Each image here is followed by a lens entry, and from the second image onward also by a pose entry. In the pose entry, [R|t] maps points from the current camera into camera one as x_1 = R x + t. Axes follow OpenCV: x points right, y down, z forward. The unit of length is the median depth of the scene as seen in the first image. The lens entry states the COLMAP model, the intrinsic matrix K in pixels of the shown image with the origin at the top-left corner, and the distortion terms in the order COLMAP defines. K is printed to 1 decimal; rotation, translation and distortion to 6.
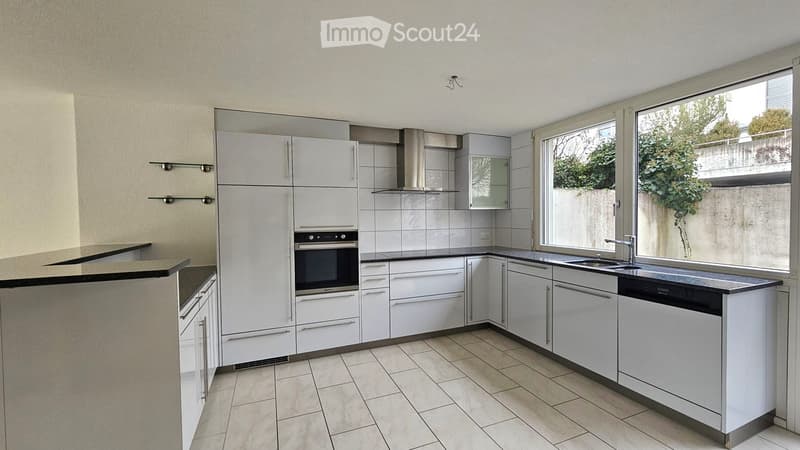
lens RADIAL K [[328.5, 0, 402.9], [0, 328.5, 222.6], [0, 0, 1]] dist [0.001531, -0.000204]
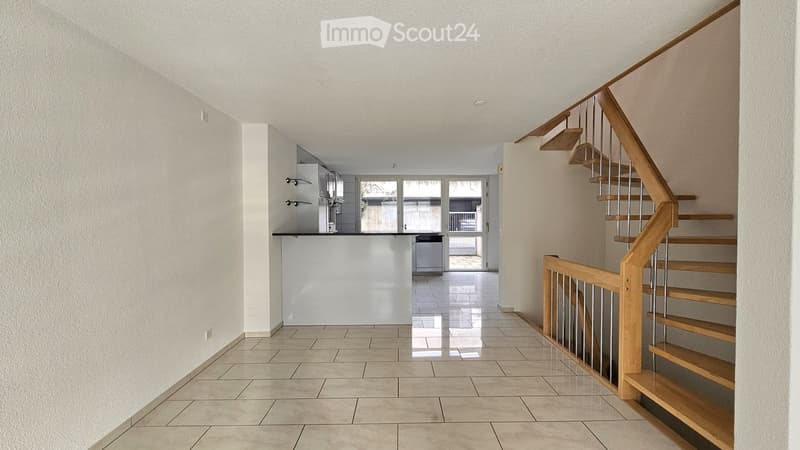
lens RADIAL K [[328.5, 0, 401.2], [0, 328.5, 224.0], [0, 0, 1]] dist [0.001531, -0.000204]
pose [[0.382873, -0.006588, 0.923777, -1.251270], [0.027707, 0.999607, -0.004355, 0.039872], [-0.923385, 0.027263, 0.382905, 0.001564]]
